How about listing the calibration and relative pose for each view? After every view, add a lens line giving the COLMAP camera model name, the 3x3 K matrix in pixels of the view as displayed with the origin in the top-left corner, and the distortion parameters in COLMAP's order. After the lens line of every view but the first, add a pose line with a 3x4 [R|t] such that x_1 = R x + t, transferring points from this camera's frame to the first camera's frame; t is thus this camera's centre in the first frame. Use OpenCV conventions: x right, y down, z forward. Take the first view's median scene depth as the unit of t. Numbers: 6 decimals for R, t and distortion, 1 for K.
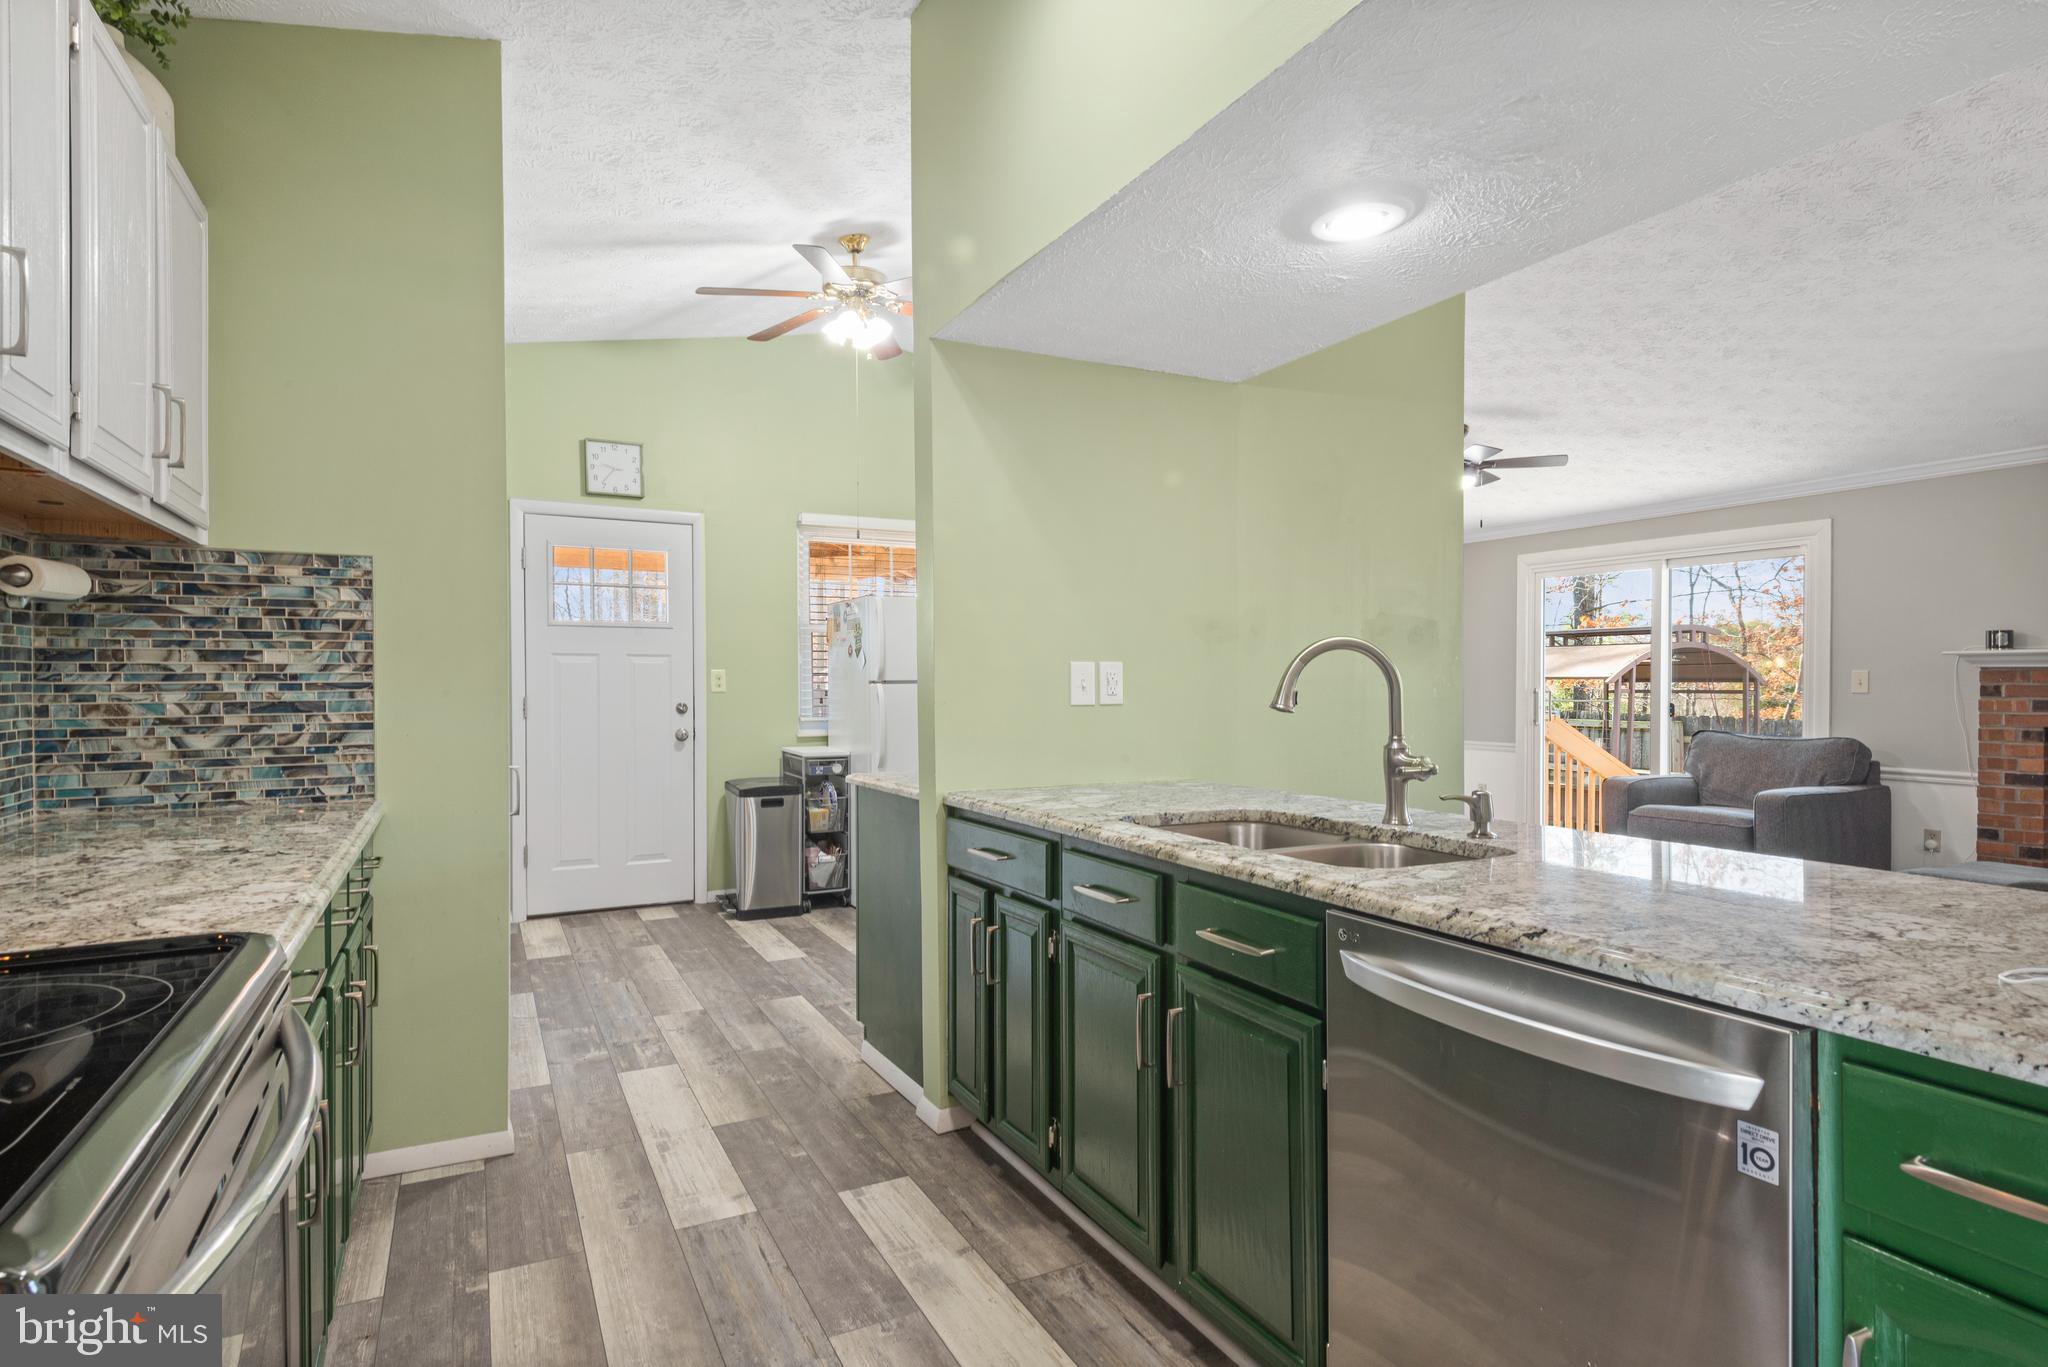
lens RADIAL K [[1037.3, 0, 1032.0], [0, 1037.3, 699.8], [0, 0, 1]] dist [0.029335, -0.015985]
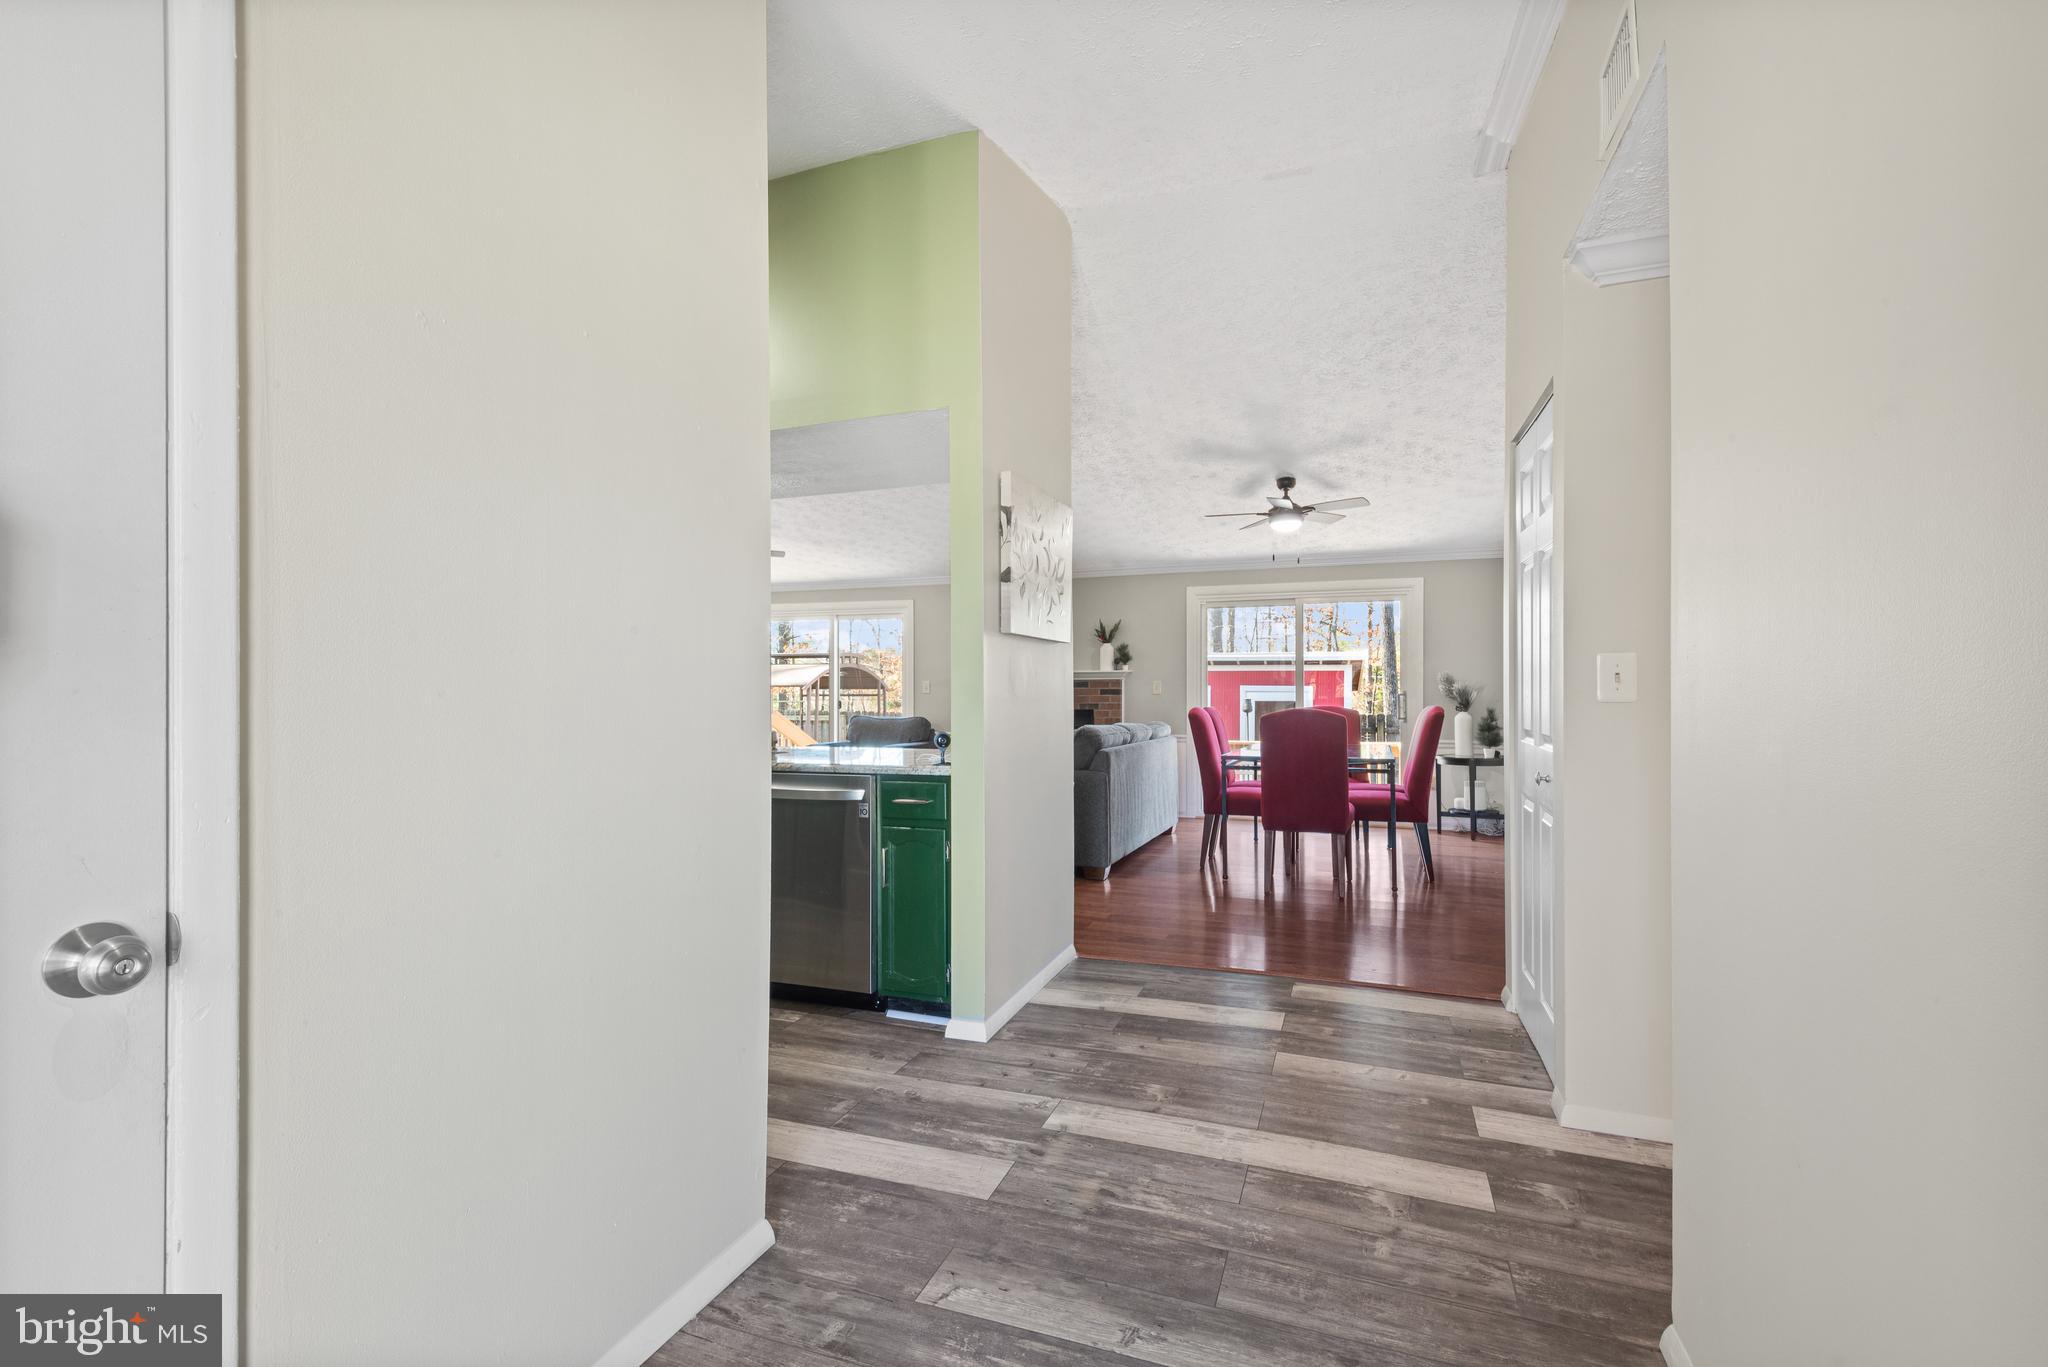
lens RADIAL K [[915.4, 0, 990.3], [0, 915.4, 724.2], [0, 0, 1]] dist [0.020358, -0.009536]
pose [[0.757216, -0.025753, 0.652656, -0.230034], [0.012994, 0.999619, 0.024368, 0.011717], [-0.653035, -0.009971, 0.757262, -0.370627]]
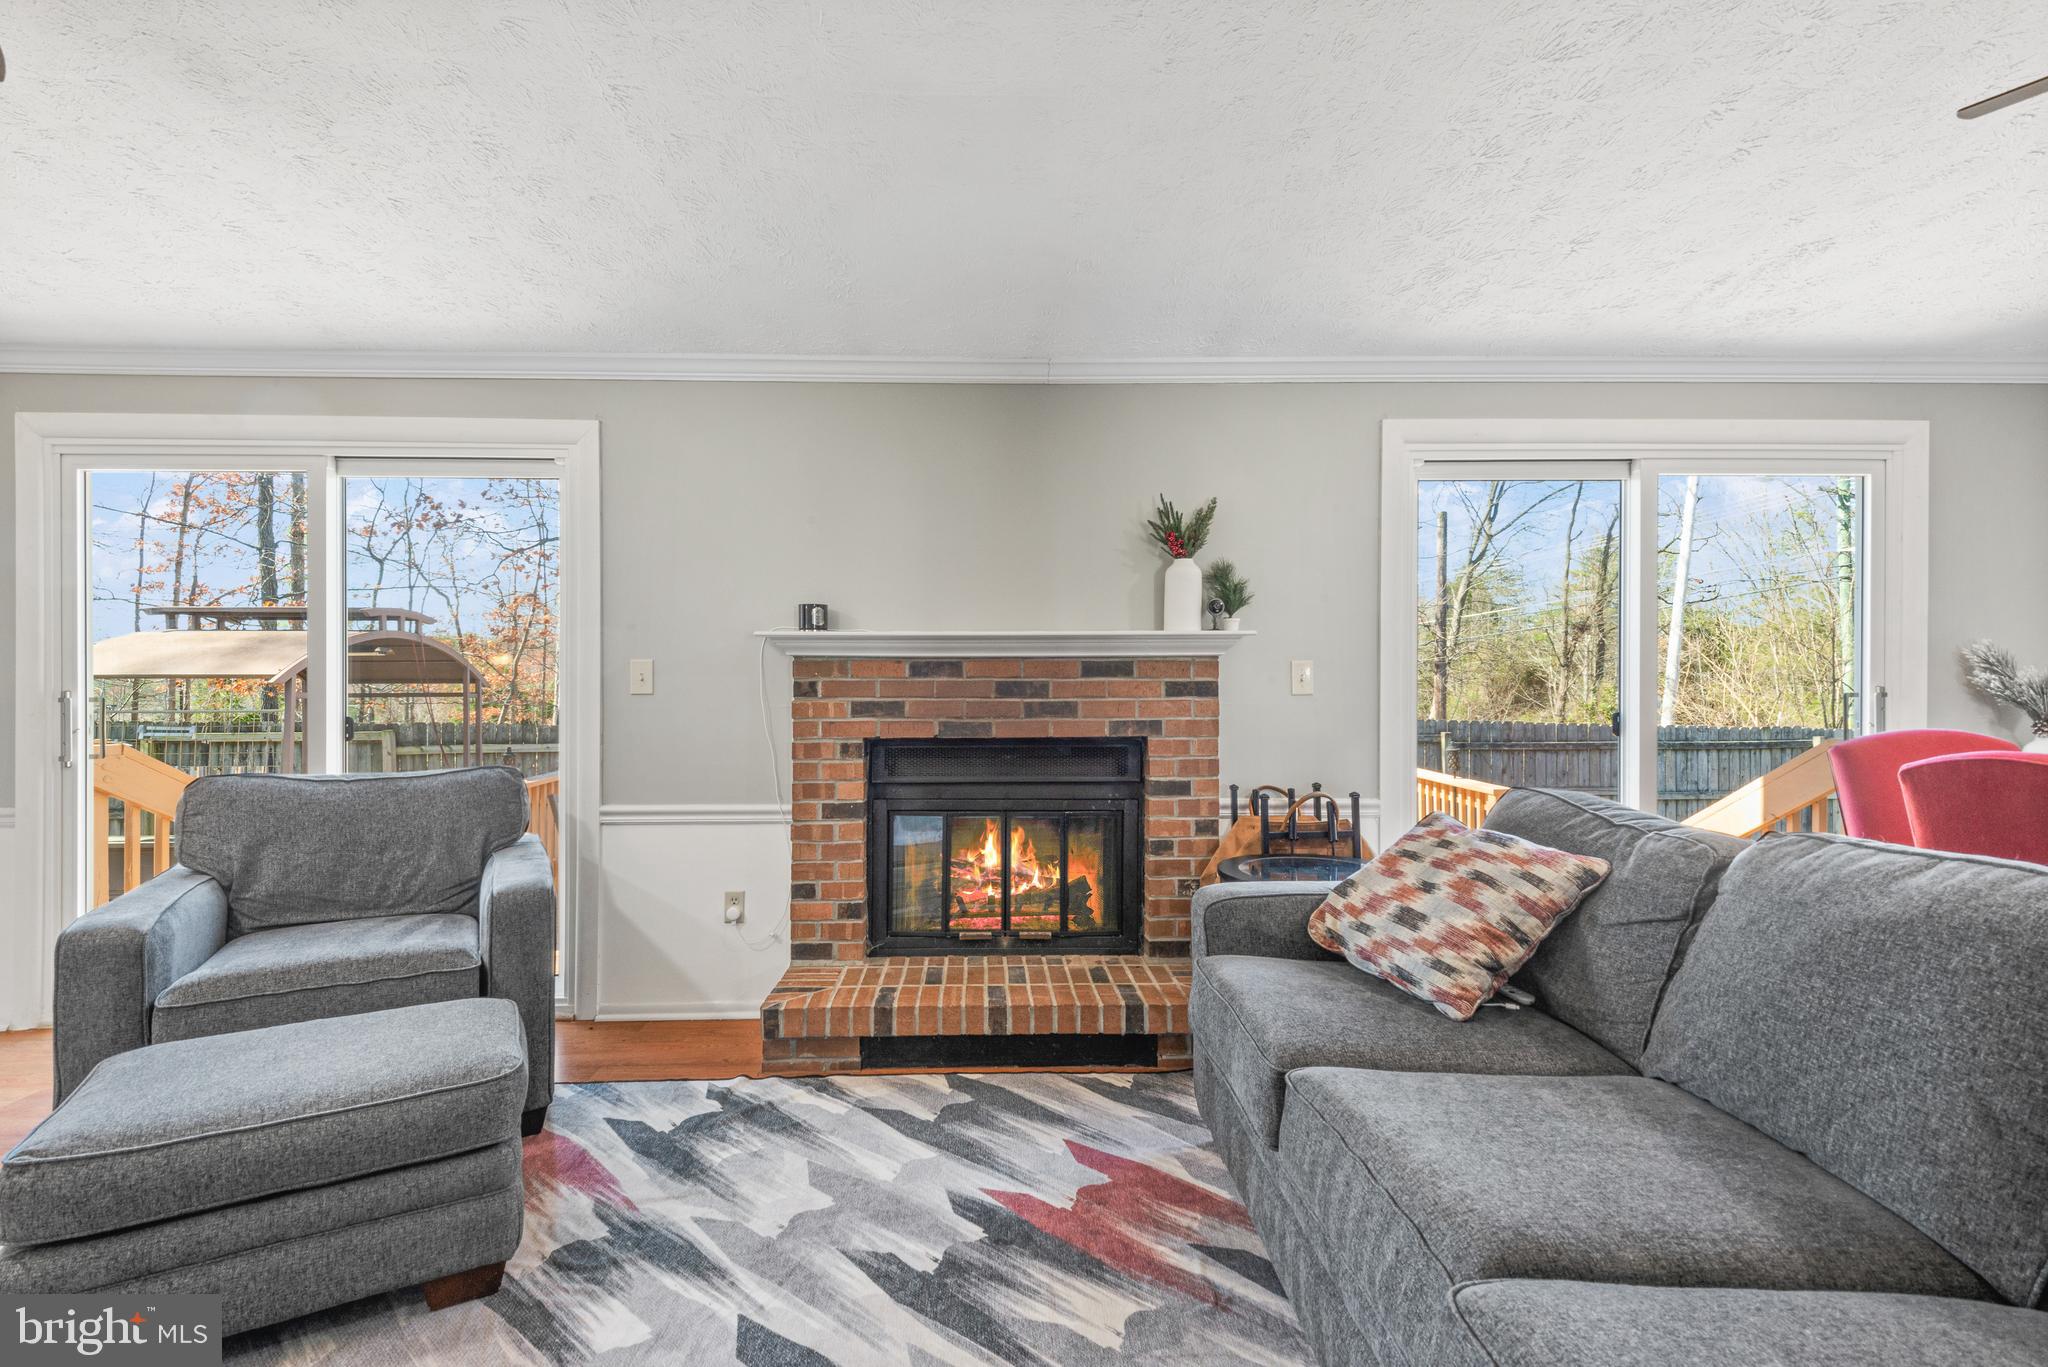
lens RADIAL K [[915.4, 0, 985.7], [0, 915.4, 690.5], [0, 0, 1]] dist [0.020358, -0.009536]
pose [[0.439112, -0.006249, 0.898411, 0.419976], [0.017798, 0.999840, -0.001744, -0.004305], [-0.898256, 0.016756, 0.439153, 0.632298]]
